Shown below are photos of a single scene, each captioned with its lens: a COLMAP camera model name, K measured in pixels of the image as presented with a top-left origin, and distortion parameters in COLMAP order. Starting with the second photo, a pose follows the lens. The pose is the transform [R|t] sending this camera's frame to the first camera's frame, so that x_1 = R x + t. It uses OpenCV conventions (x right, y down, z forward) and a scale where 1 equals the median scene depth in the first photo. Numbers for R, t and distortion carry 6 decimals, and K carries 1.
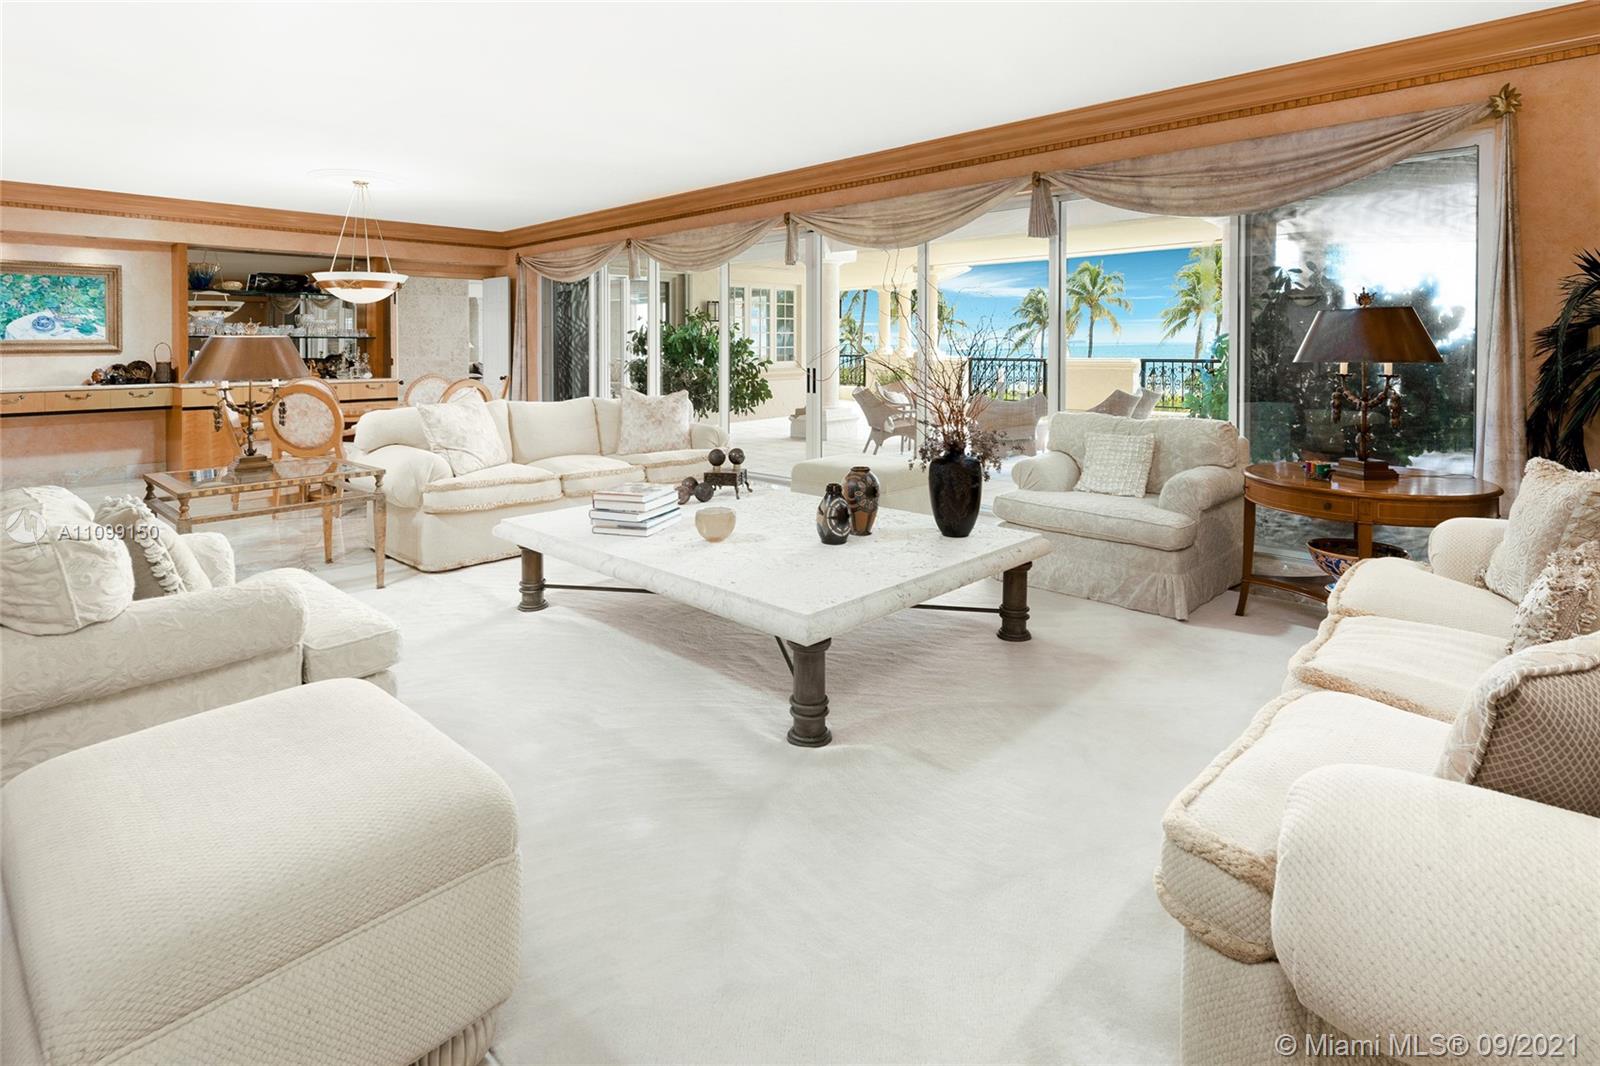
lens RADIAL K [[835.1, 0, 802.7], [0, 835.1, 356.1], [0, 0, 1]] dist [-0.001472, -0.000387]
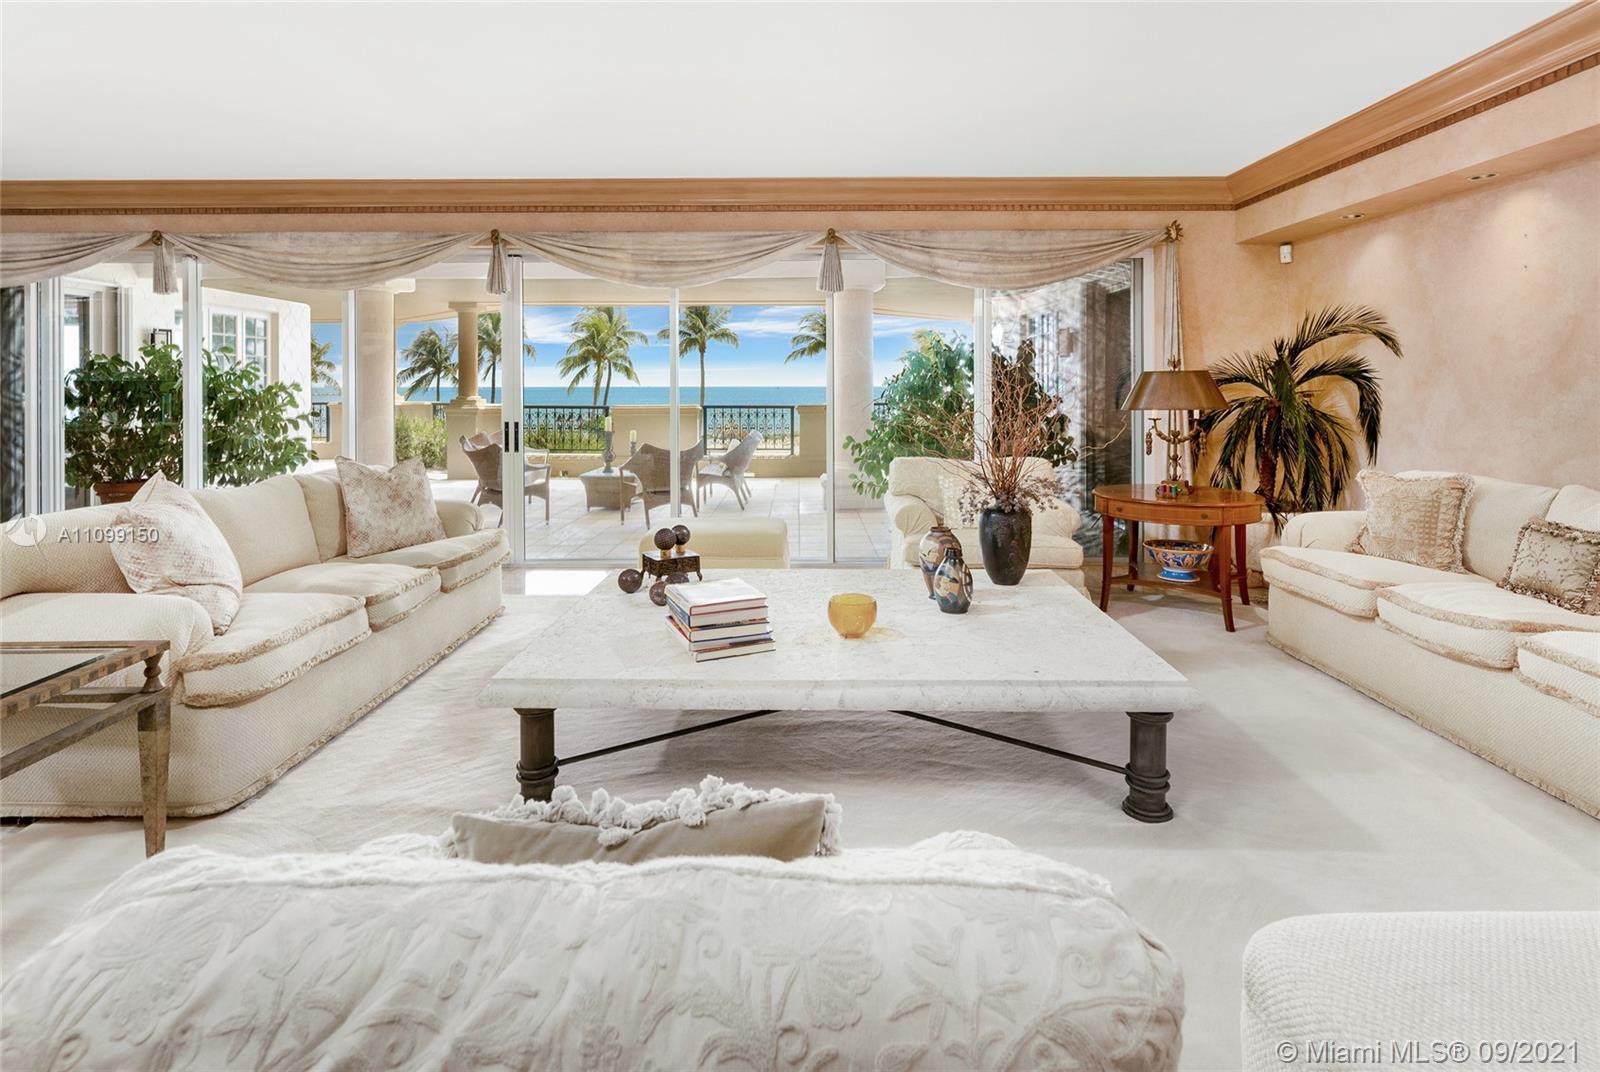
lens RADIAL K [[822.0, 0, 804.3], [0, 822.0, 399.9], [0, 0, 1]] dist [0.003063, 0.000243]
pose [[0.721640, -0.004930, 0.692251, -0.436509], [0.005133, 0.999985, 0.001770, -0.009415], [-0.692249, 0.002276, 0.721655, 0.275204]]
